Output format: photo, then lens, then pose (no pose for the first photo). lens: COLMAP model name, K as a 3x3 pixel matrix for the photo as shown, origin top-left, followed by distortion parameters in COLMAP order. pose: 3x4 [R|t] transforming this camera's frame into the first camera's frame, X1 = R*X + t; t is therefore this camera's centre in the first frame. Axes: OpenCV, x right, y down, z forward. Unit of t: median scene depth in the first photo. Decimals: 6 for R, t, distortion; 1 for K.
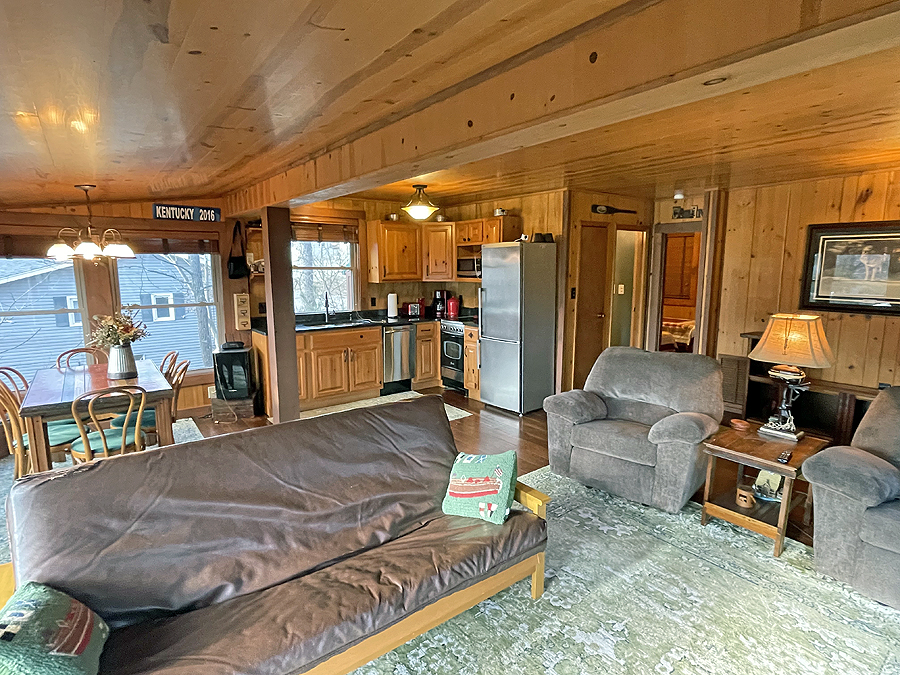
lens RADIAL K [[480.3, 0, 450.0], [0, 480.3, 337.5], [0, 0, 1]] dist [-0.001019, -0.001455]
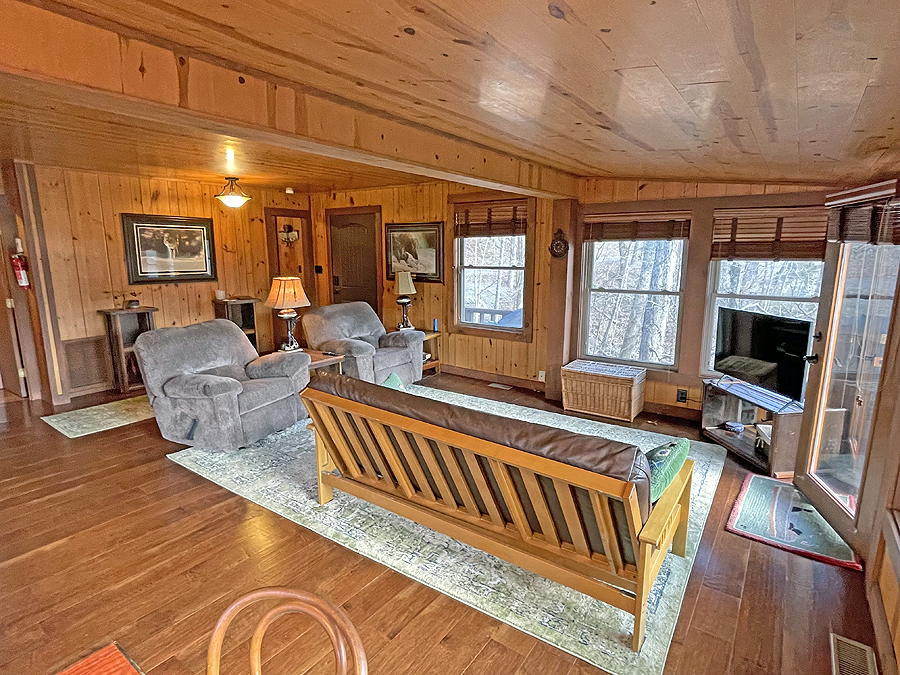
lens RADIAL K [[480.3, 0, 450.0], [0, 480.3, 337.5], [0, 0, 1]] dist [-0.001019, -0.001455]
pose [[-0.294463, -0.169953, 0.940430, -1.253100], [0.144187, 0.964894, 0.219521, -0.158801], [-0.944723, 0.200239, -0.259621, 1.168911]]
